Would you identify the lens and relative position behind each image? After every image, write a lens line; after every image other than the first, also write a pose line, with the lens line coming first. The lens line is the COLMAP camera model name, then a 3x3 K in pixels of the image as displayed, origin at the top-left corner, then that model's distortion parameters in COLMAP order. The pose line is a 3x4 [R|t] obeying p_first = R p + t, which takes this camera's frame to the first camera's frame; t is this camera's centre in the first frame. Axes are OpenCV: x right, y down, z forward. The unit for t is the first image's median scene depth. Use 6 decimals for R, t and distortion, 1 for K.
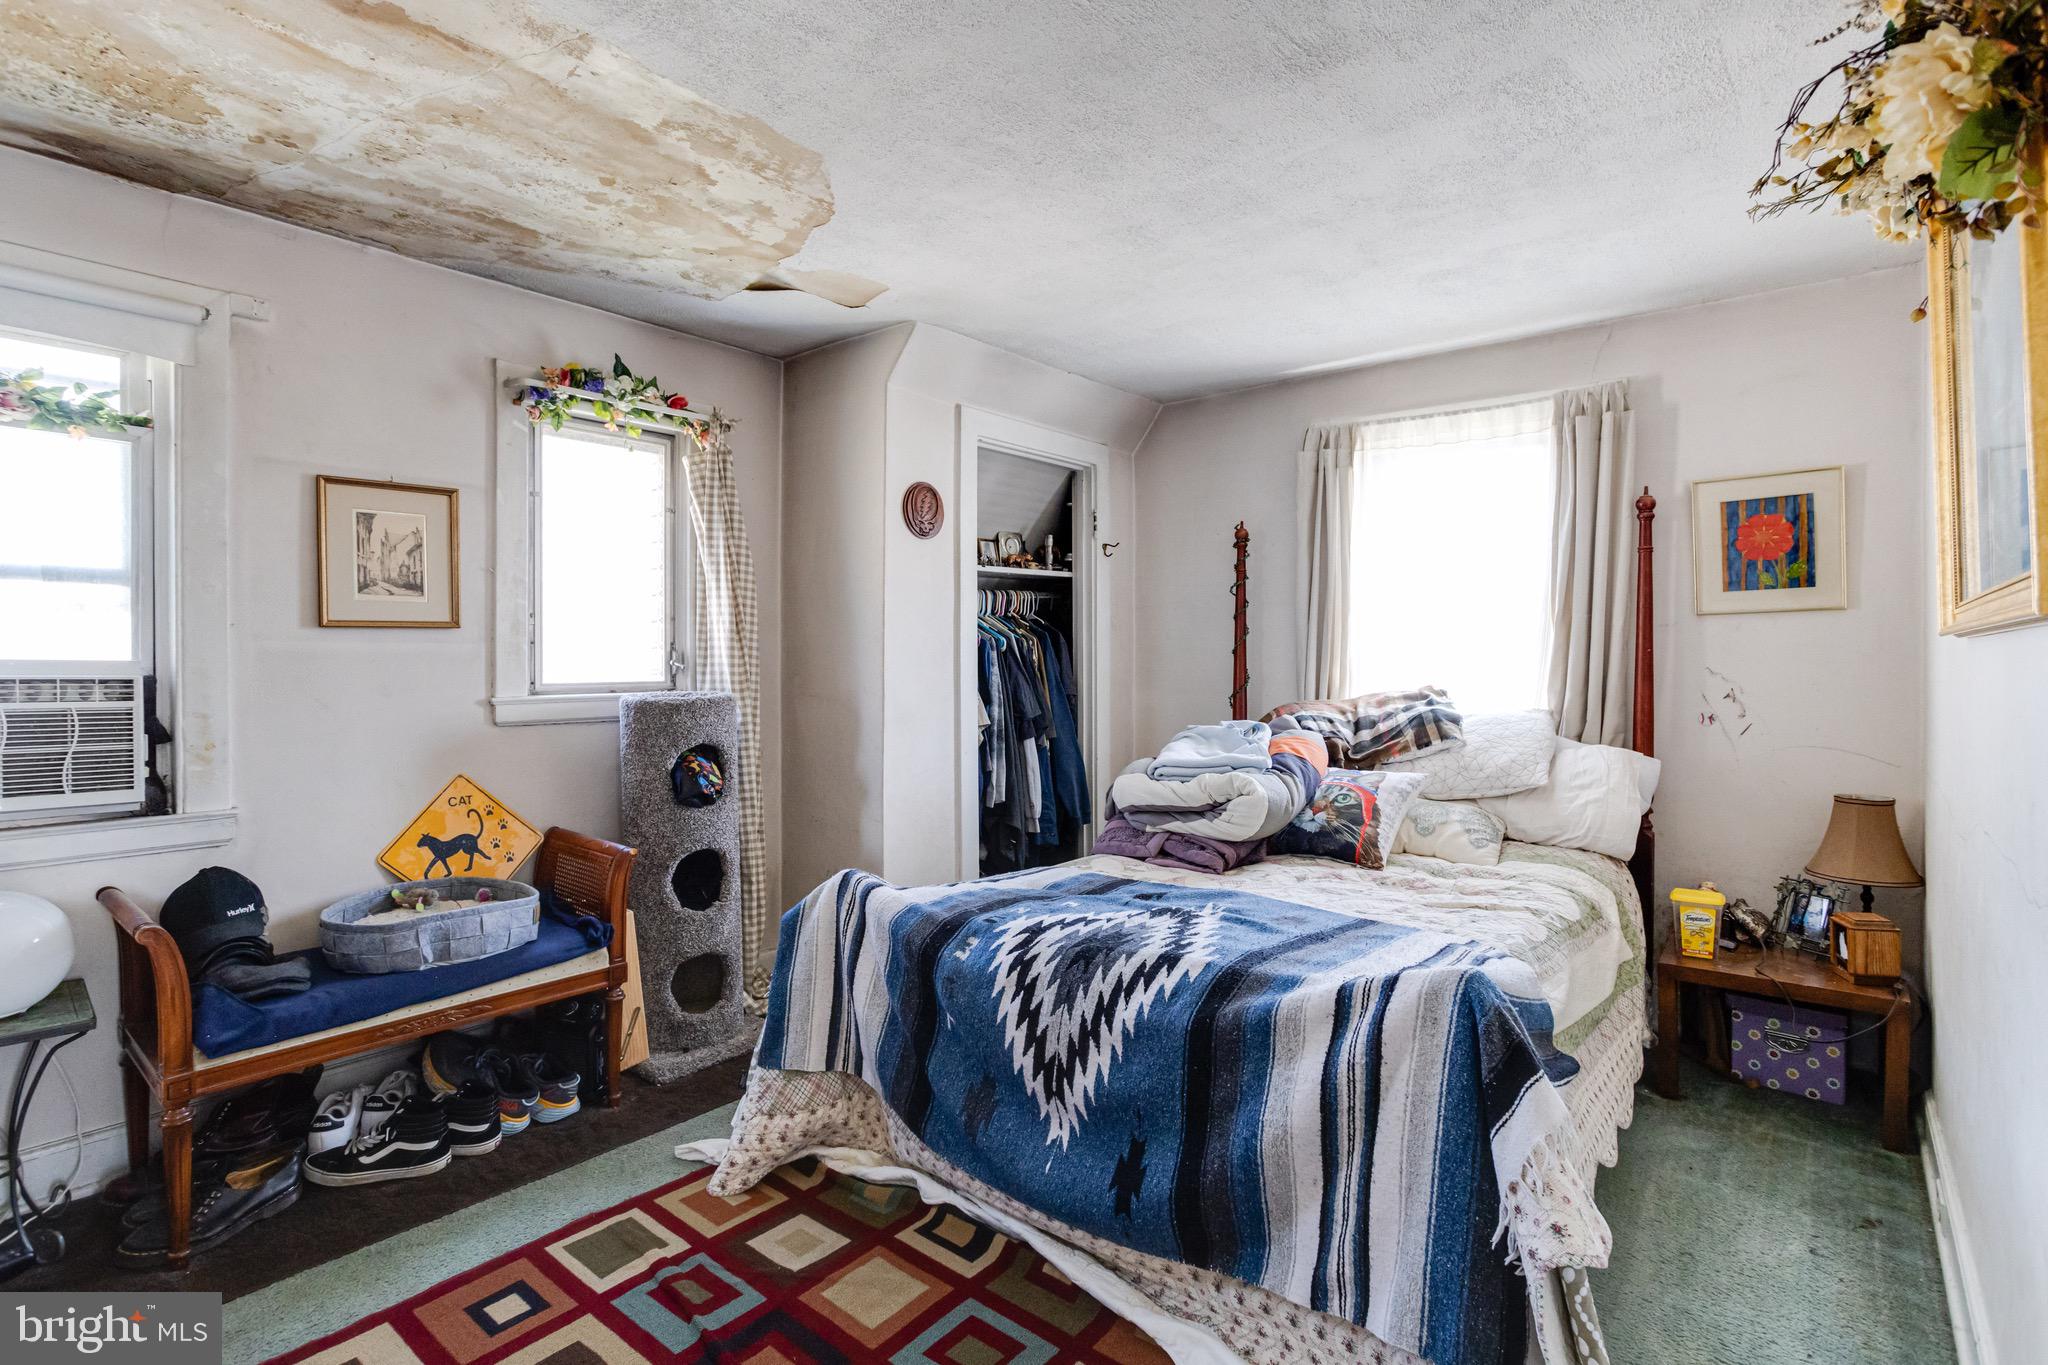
lens RADIAL K [[957.4, 0, 1030.5], [0, 957.4, 653.0], [0, 0, 1]] dist [-0.039769, 0.024135]
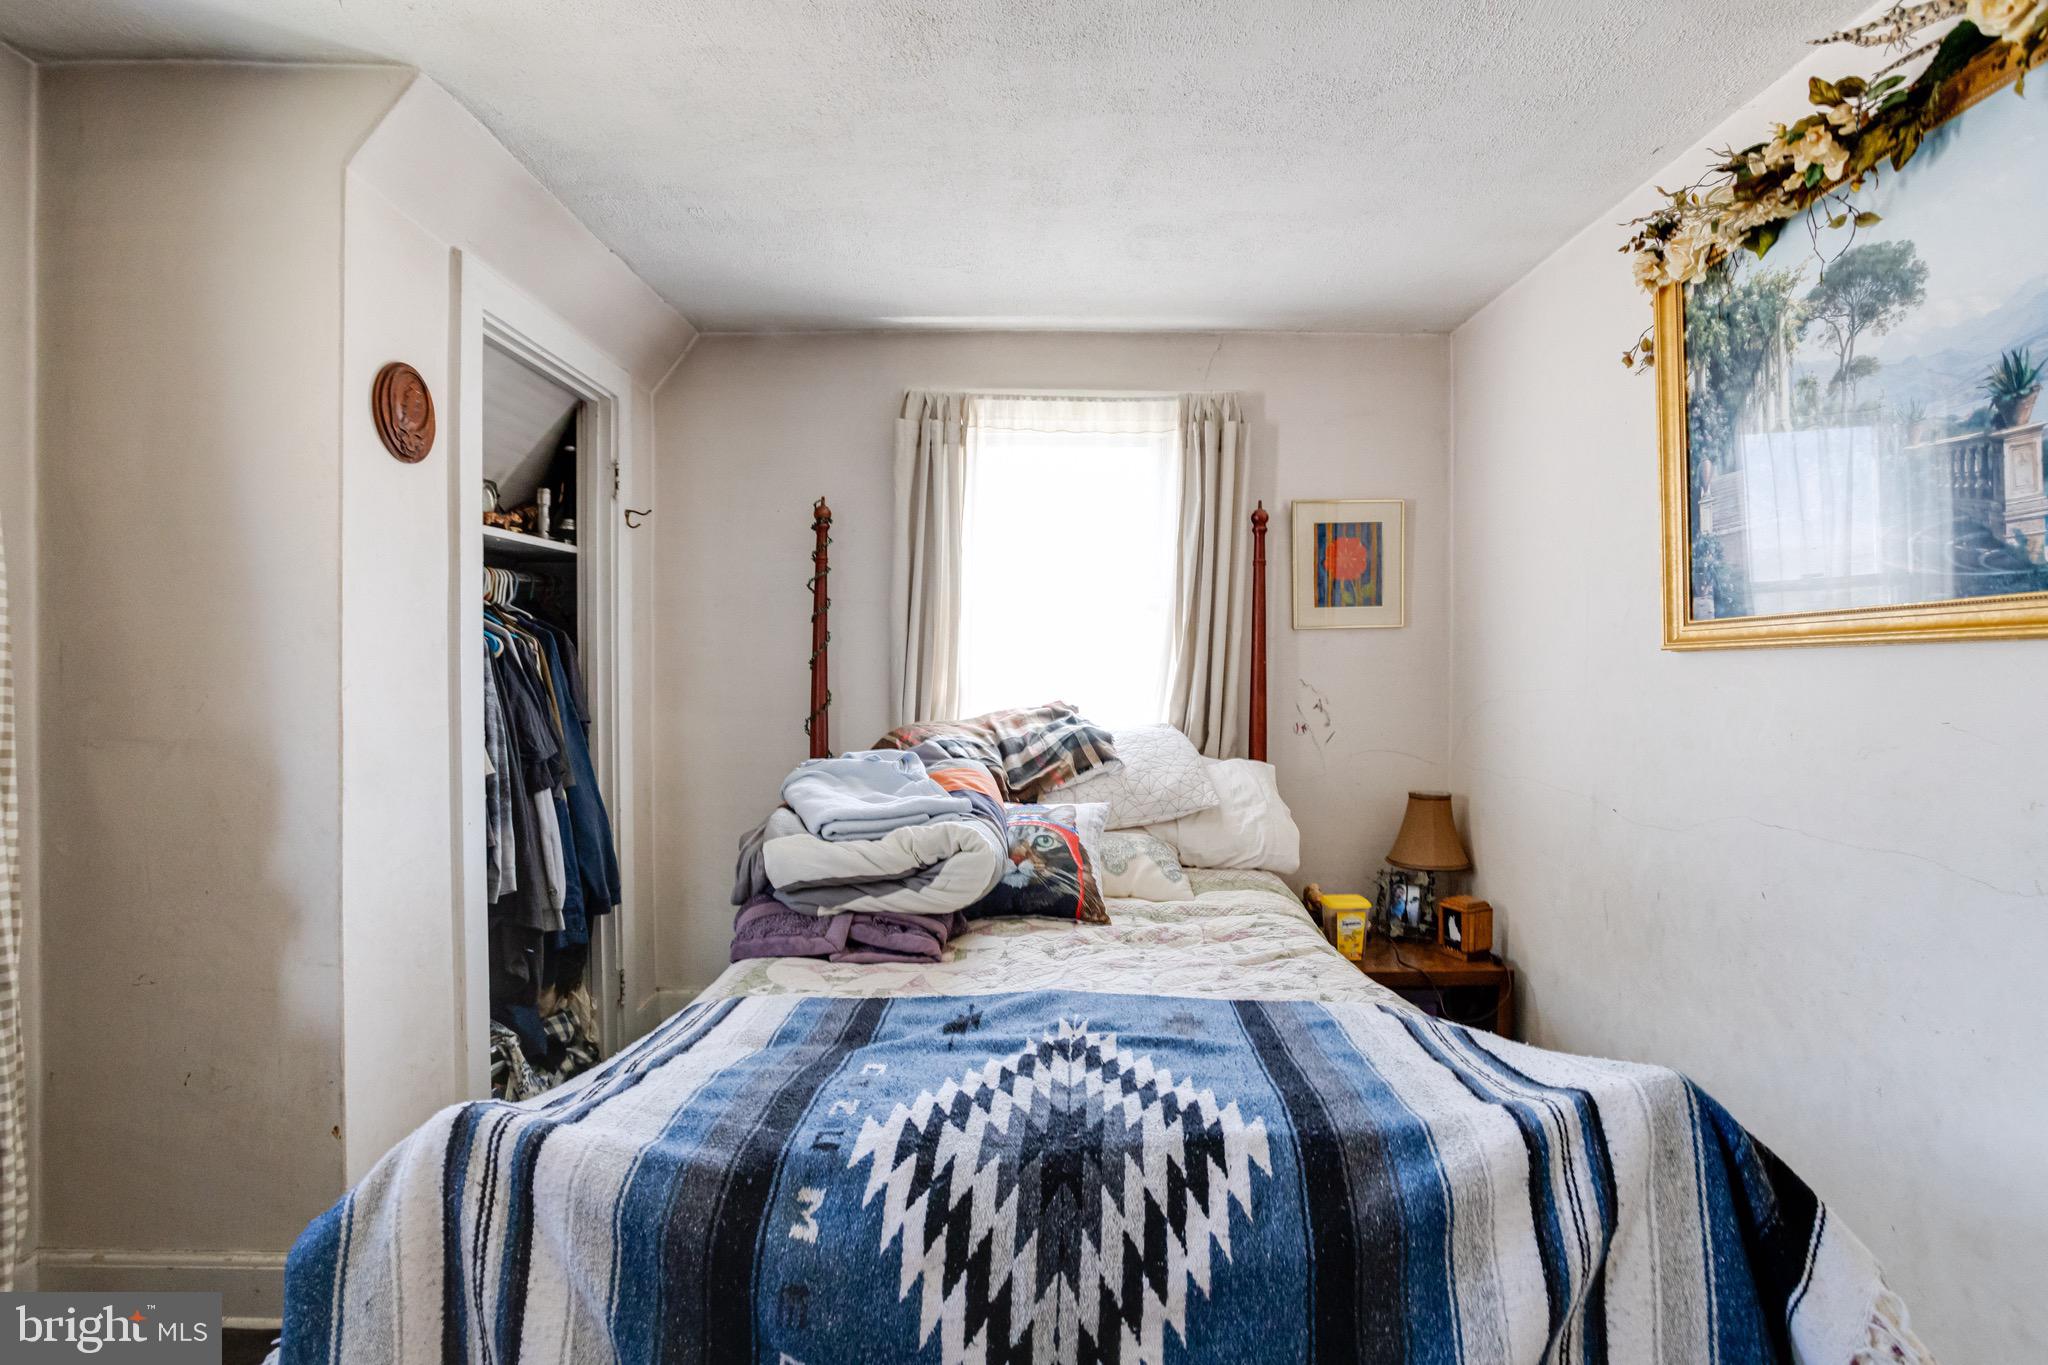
lens RADIAL K [[987.2, 0, 1016.8], [0, 987.2, 675.9], [0, 0, 1]] dist [-0.042993, 0.026689]
pose [[0.782743, -0.000964, 0.622345, -0.222107], [-0.003822, 0.999972, 0.006356, 0.005932], [-0.622334, -0.007354, 0.782717, 0.363265]]
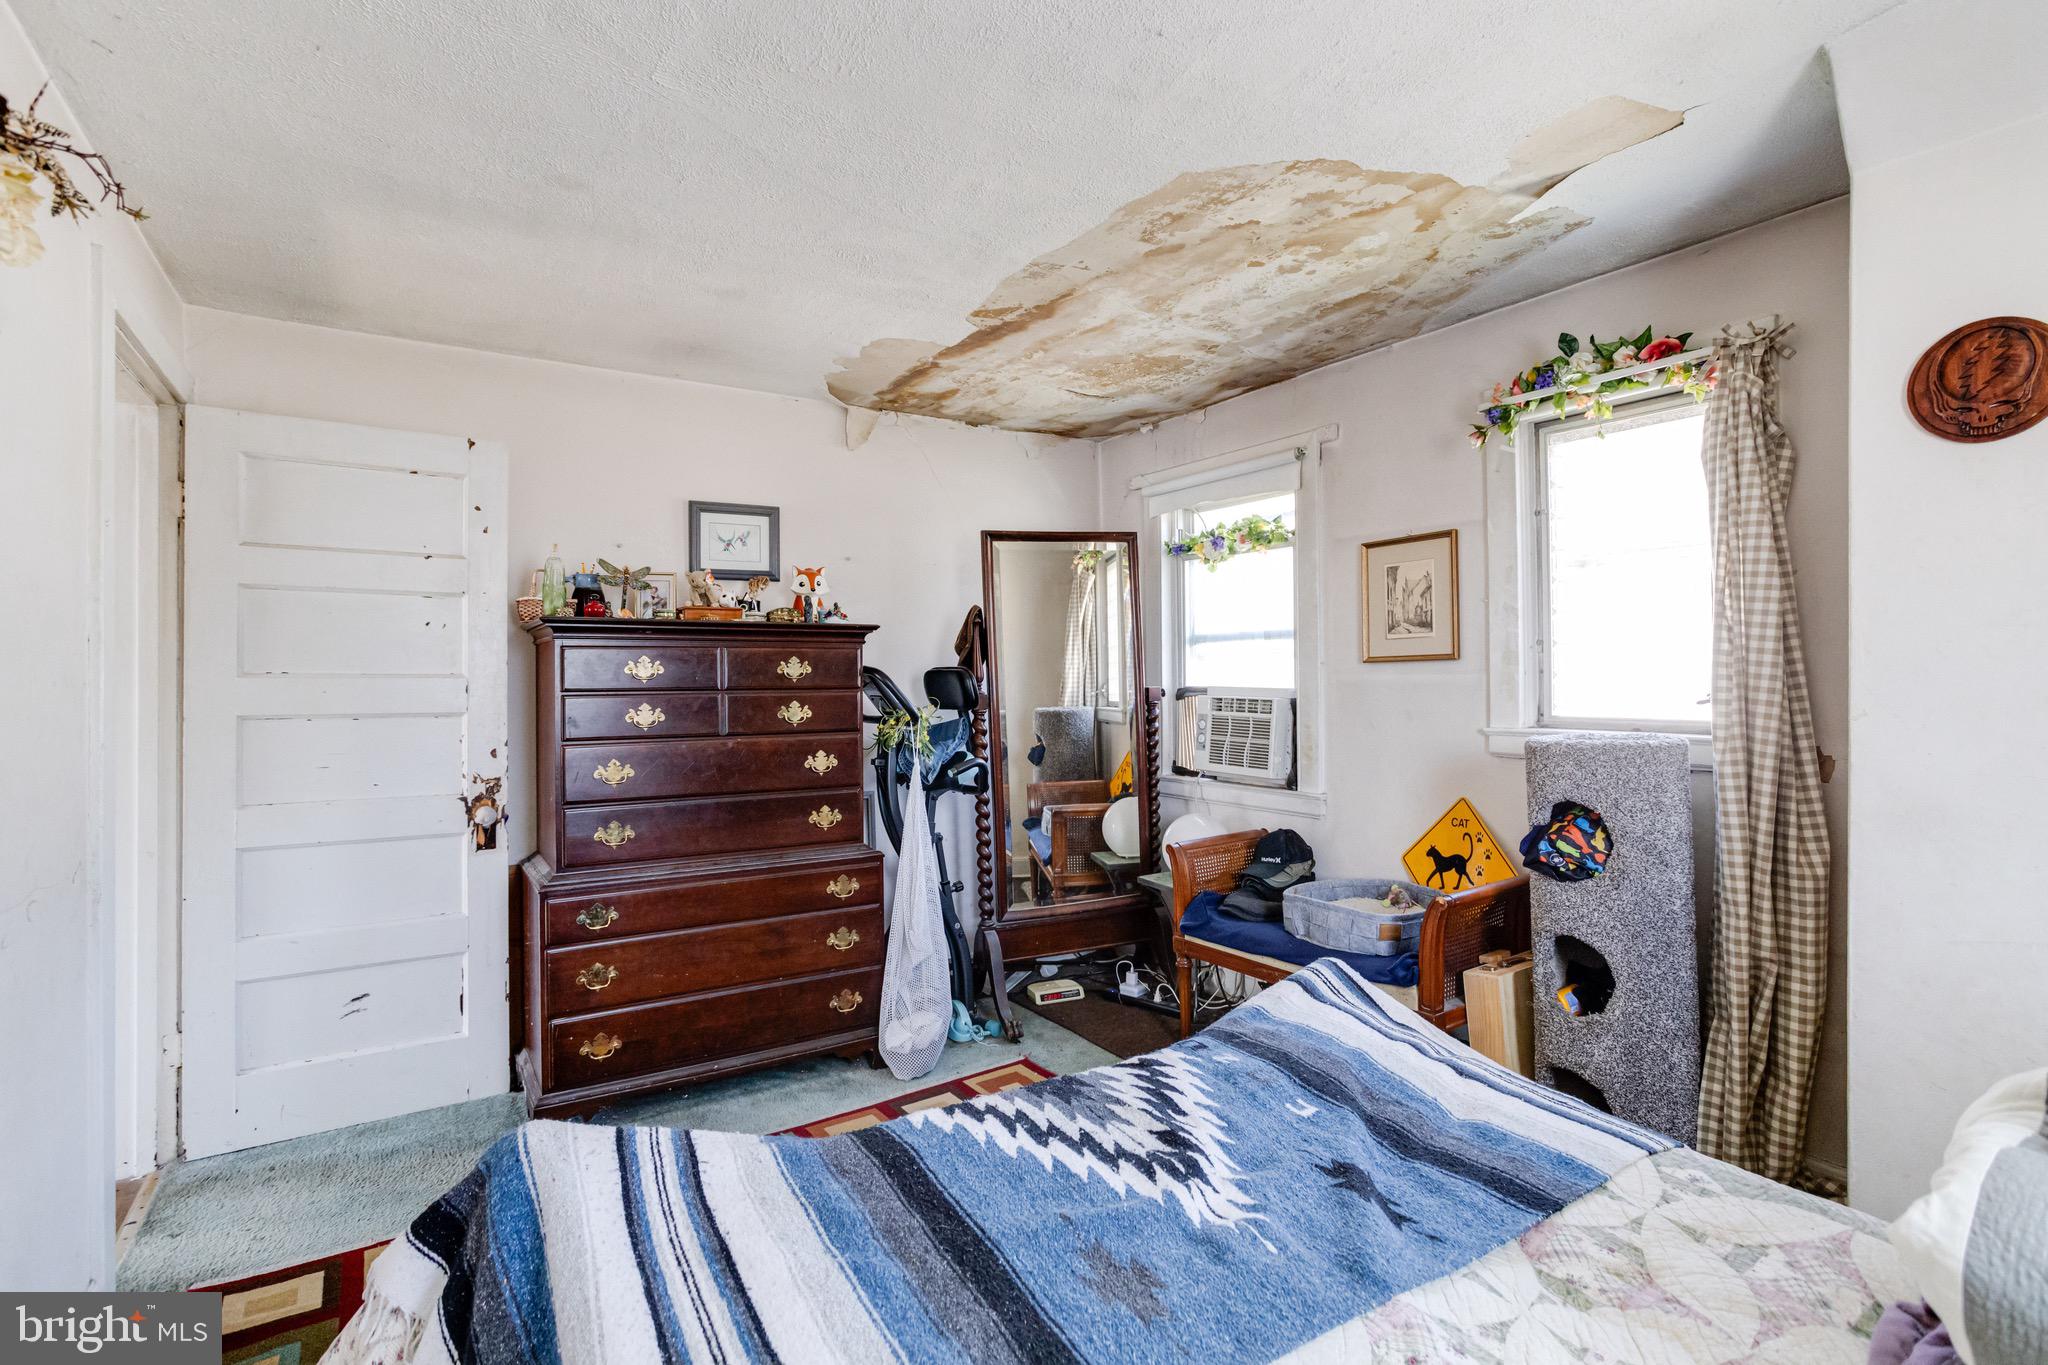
lens RADIAL K [[987.2, 0, 1016.8], [0, 987.2, 675.9], [0, 0, 1]] dist [-0.042993, 0.026689]
pose [[-0.294050, -0.001547, -0.955789, 0.572805], [0.006108, 0.999975, -0.003497, -0.007155], [0.955771, -0.006867, -0.294033, 0.824039]]
